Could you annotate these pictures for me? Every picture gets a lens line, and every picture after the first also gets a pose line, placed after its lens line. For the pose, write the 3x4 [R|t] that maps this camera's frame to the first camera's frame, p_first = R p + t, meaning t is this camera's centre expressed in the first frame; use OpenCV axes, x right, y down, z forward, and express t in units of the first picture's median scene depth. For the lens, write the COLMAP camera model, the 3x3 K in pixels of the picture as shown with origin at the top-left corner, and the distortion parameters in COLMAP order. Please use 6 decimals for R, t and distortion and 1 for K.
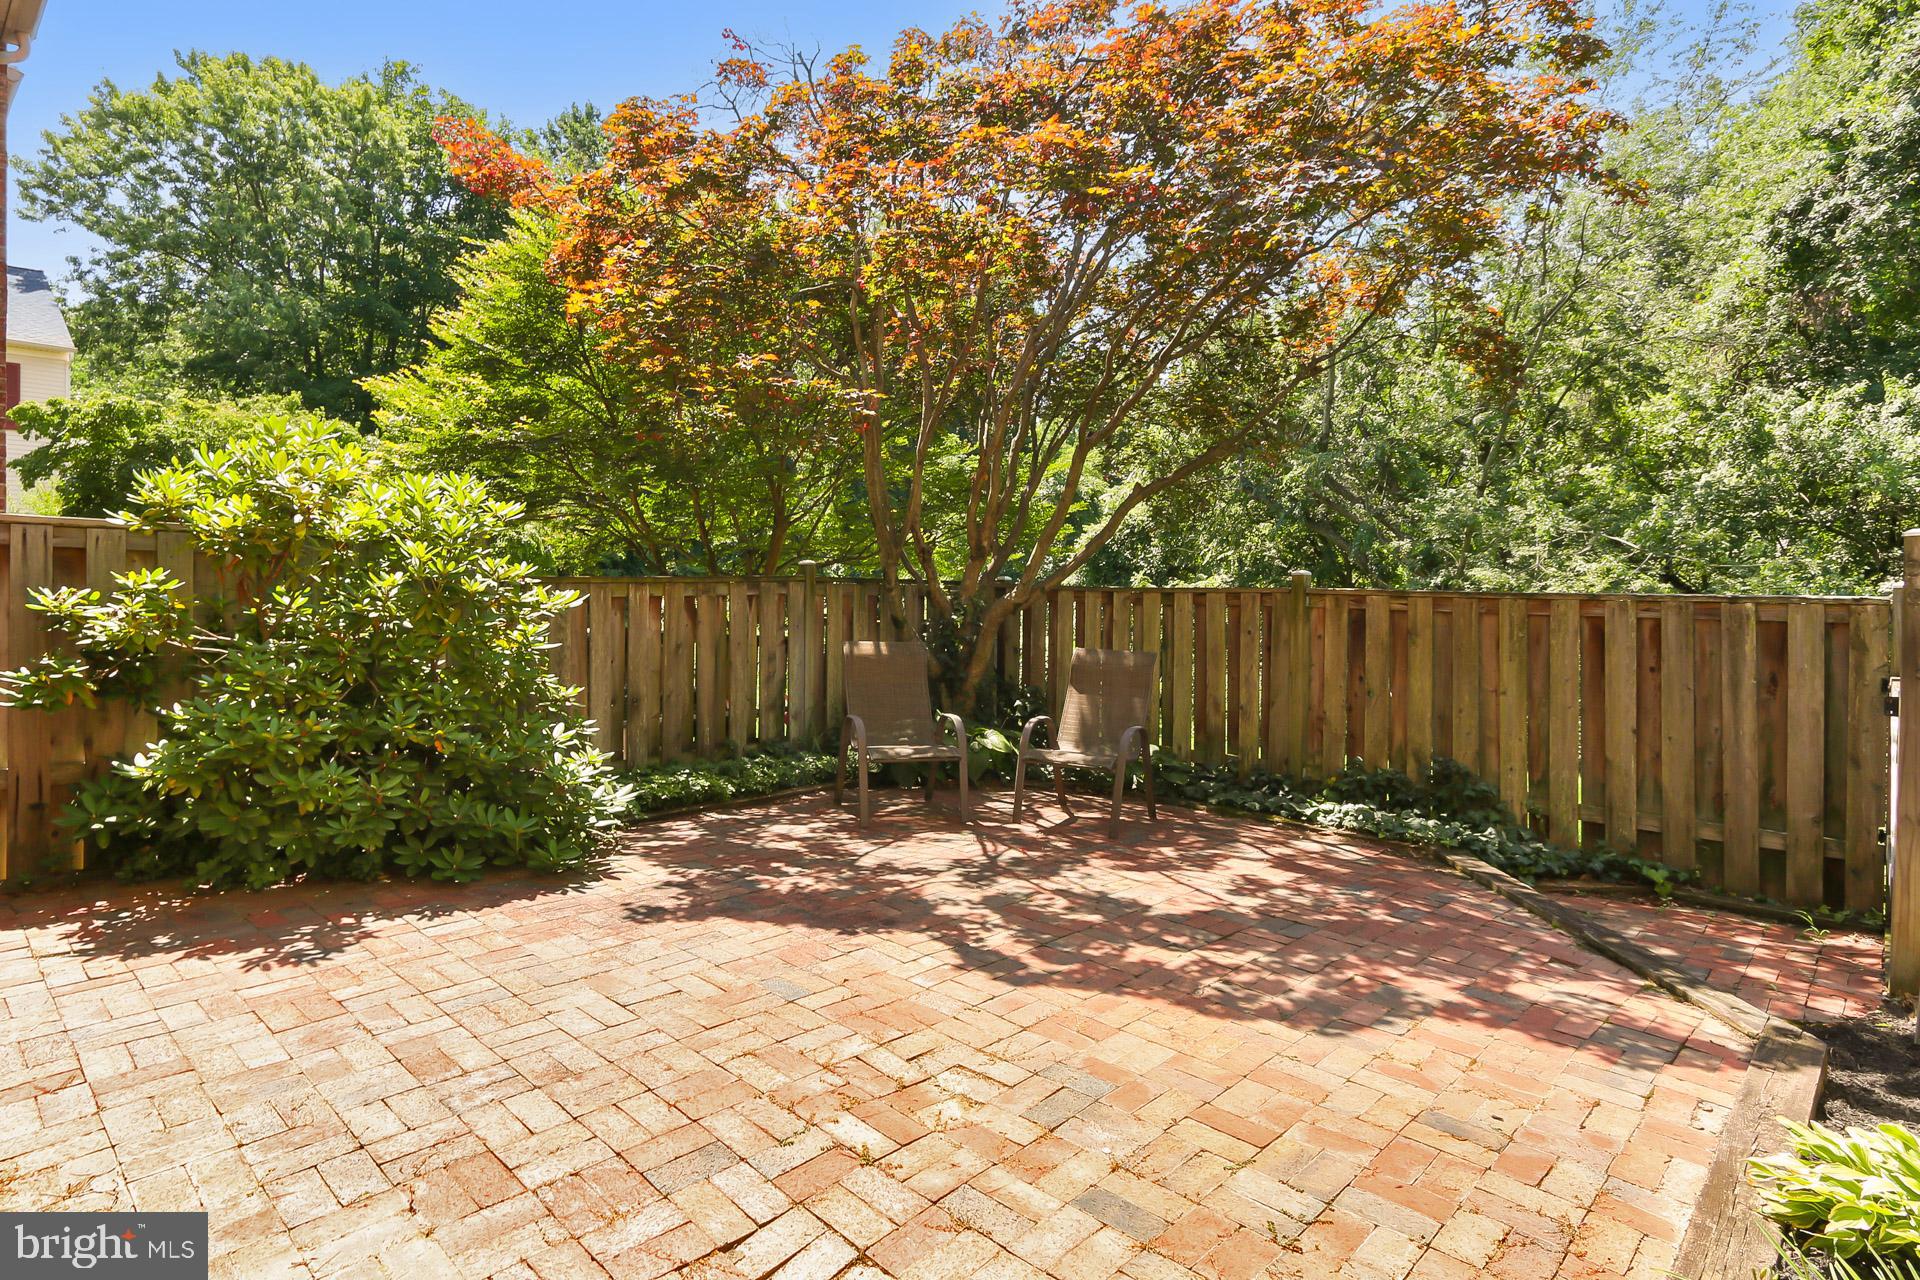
lens RADIAL K [[1052.0, 0, 958.2], [0, 1052.0, 637.9], [0, 0, 1]] dist [-0.014201, 0.000762]
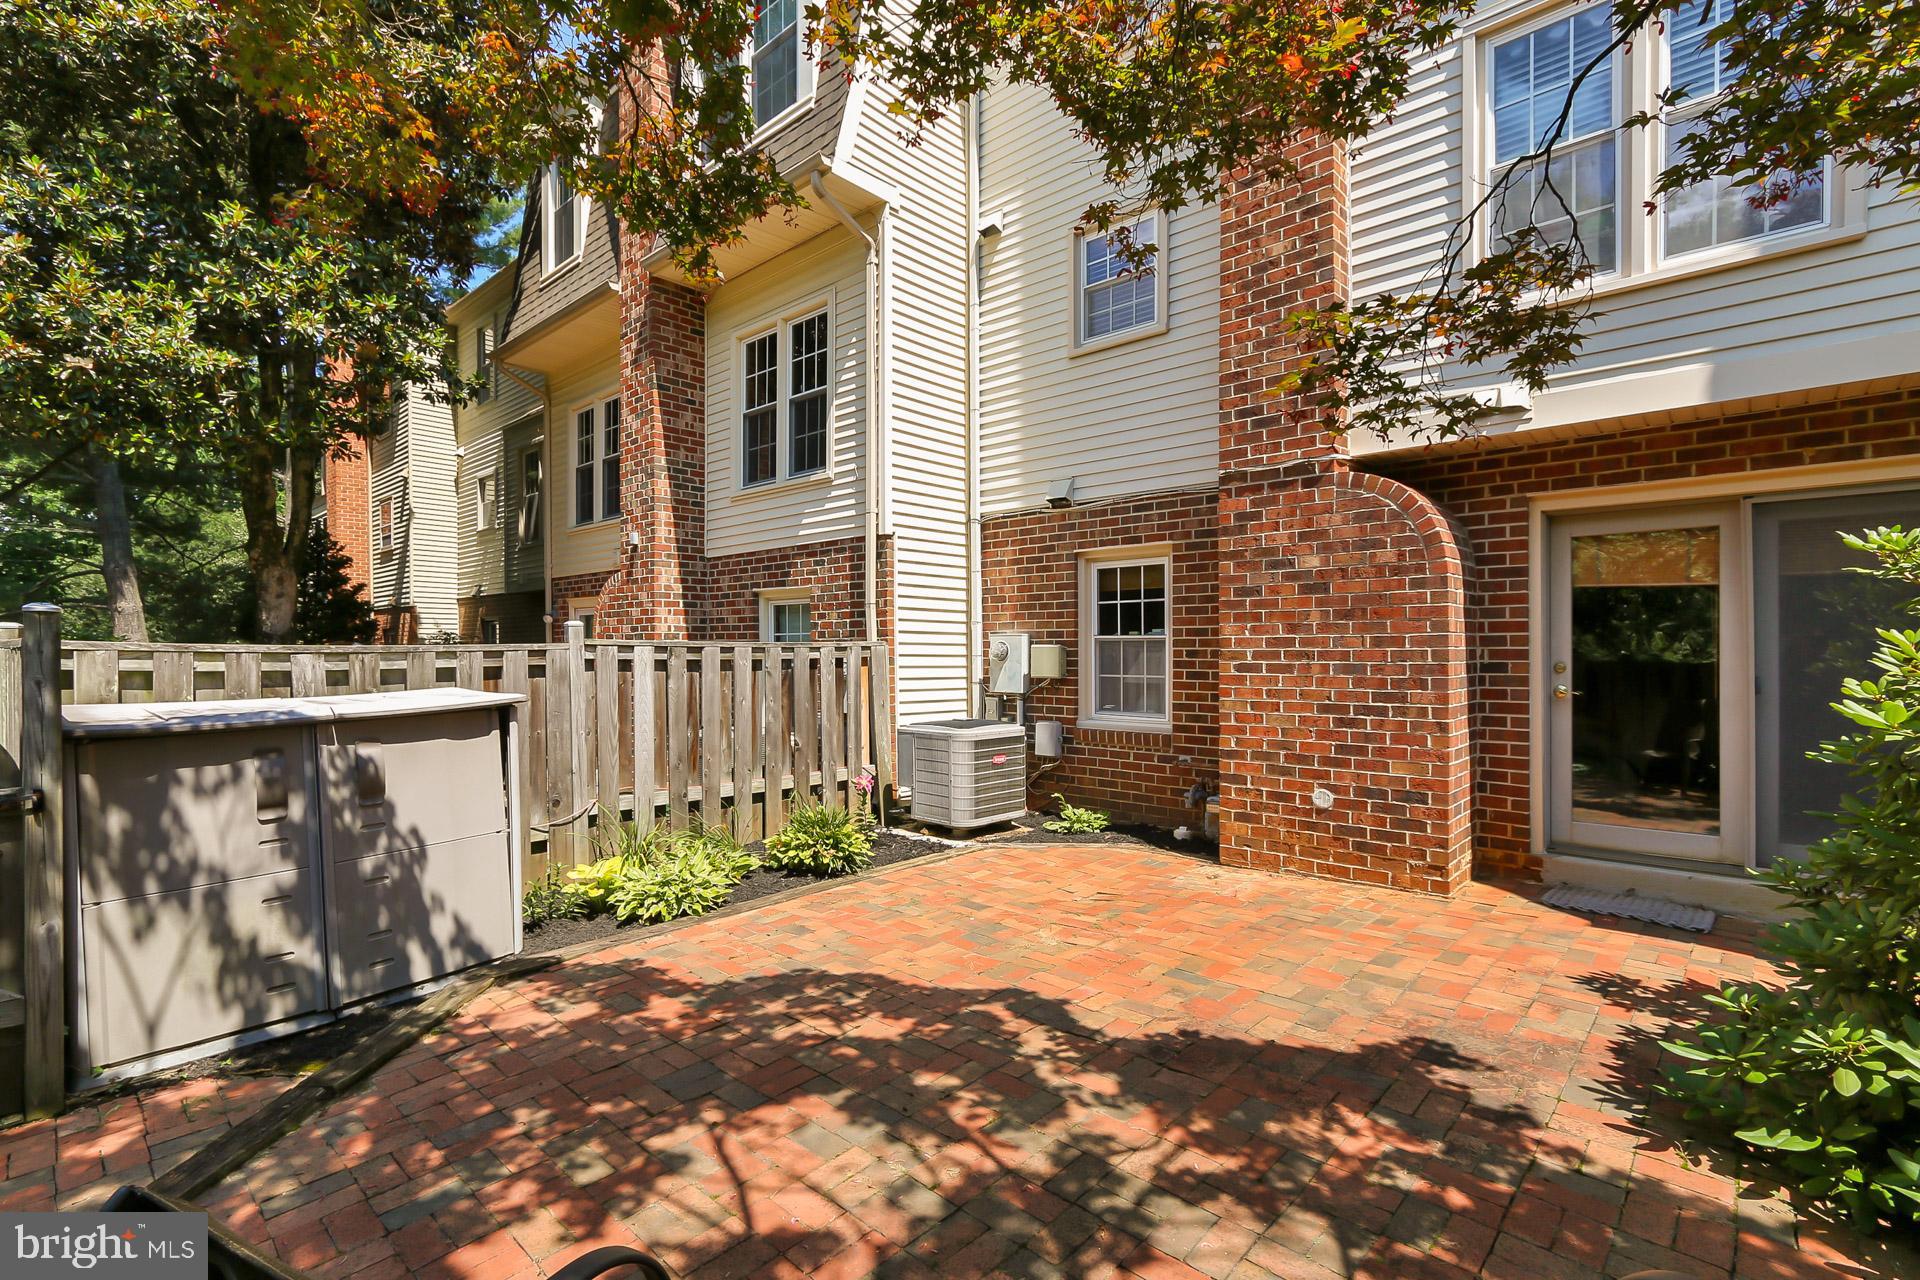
lens RADIAL K [[875.6, 0, 957.7], [0, 875.6, 648.5], [0, 0, 1]] dist [-0.001617, 0.000201]
pose [[-0.999945, -0.009550, -0.004351, 0.123656], [-0.009766, 0.998566, 0.052644, -0.122289], [0.003842, 0.052683, -0.998604, 1.891446]]
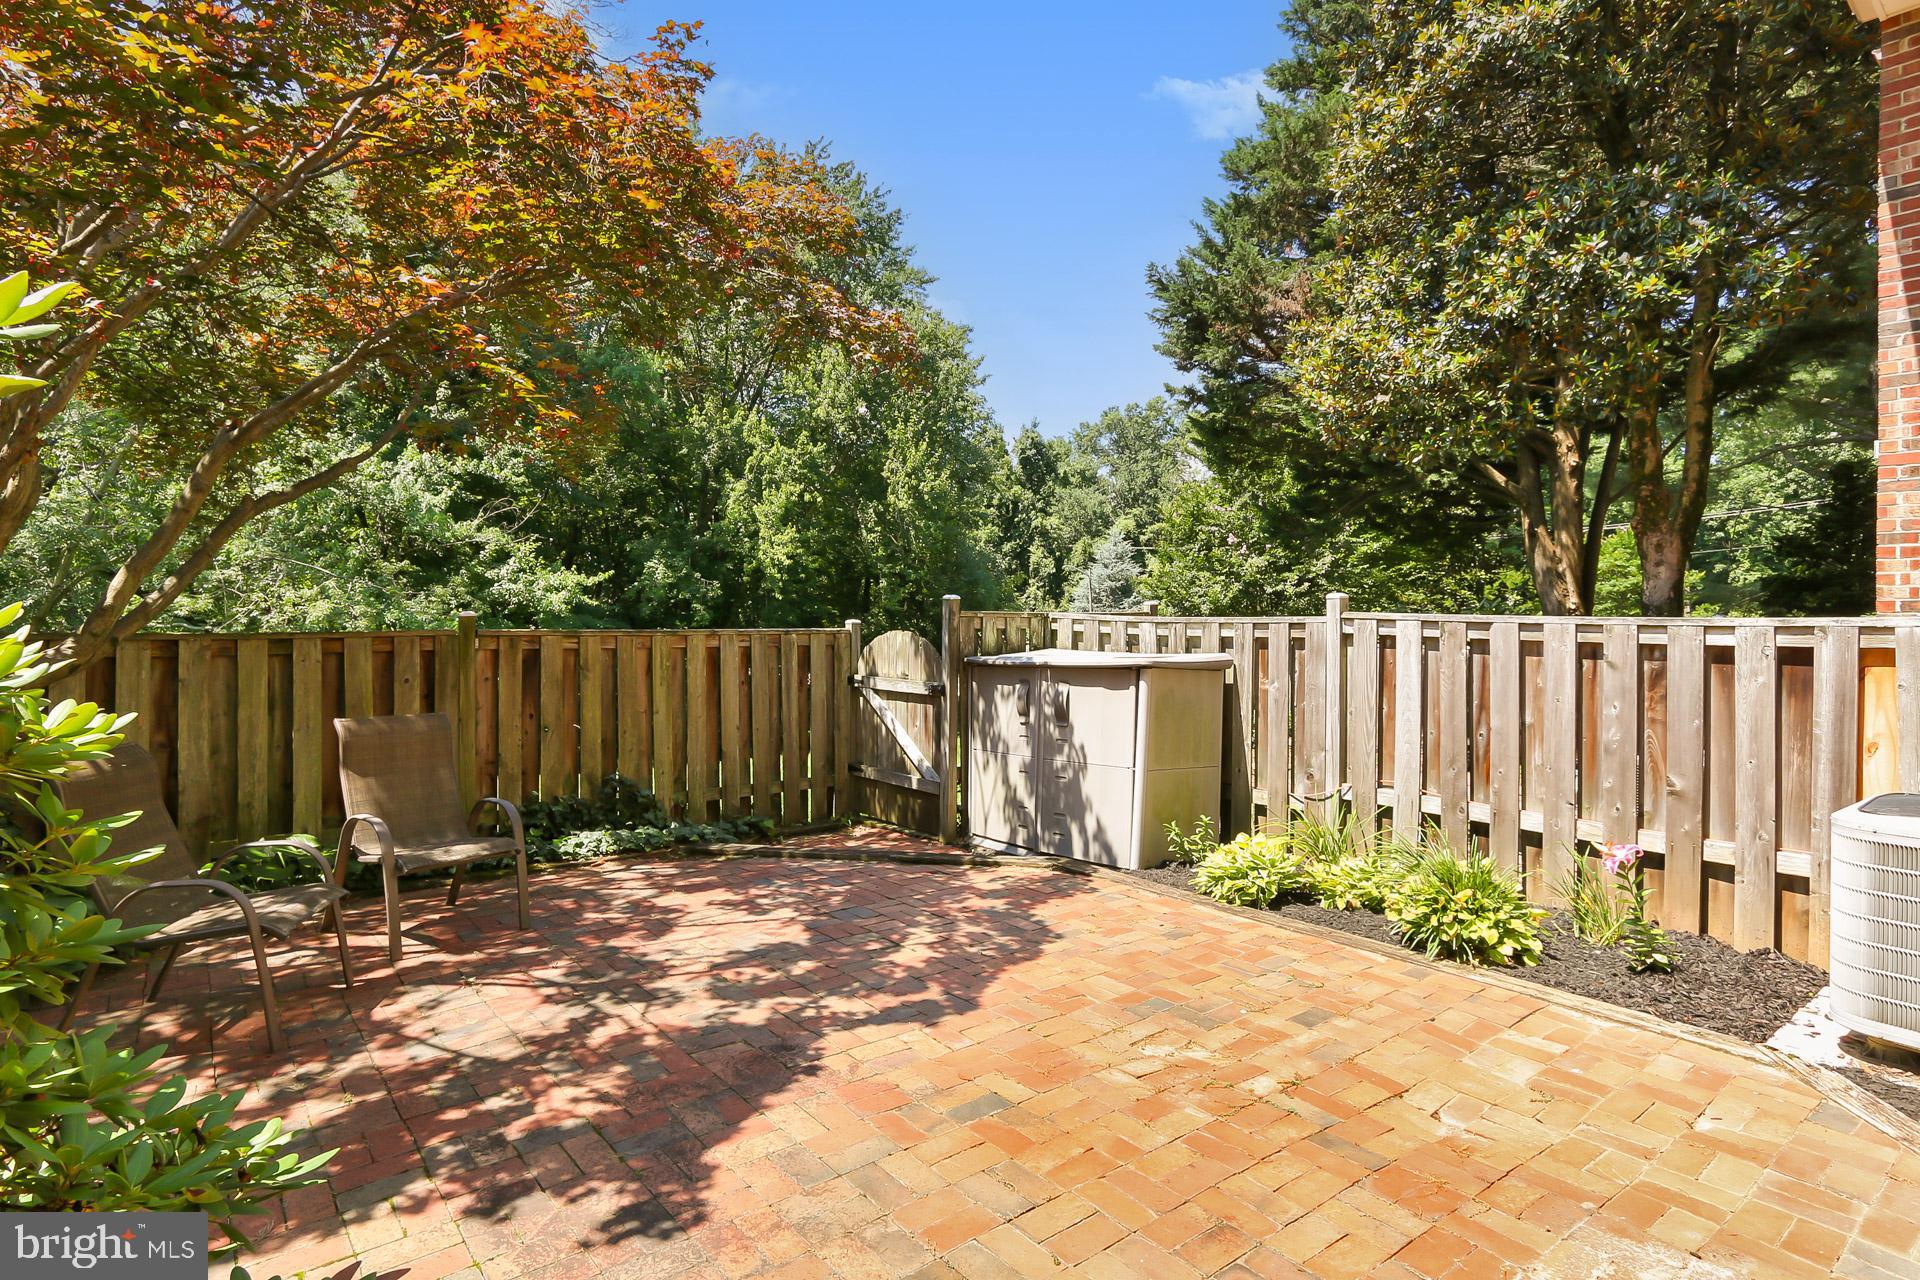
lens RADIAL K [[978.2, 0, 928.4], [0, 978.2, 608.2], [0, 0, 1]] dist [-0.013367, 0.000014]
pose [[0.143731, -0.009343, 0.989573, -0.913405], [0.044141, 0.999021, 0.003020, -0.093849], [-0.988632, 0.043247, 0.144003, 0.823661]]
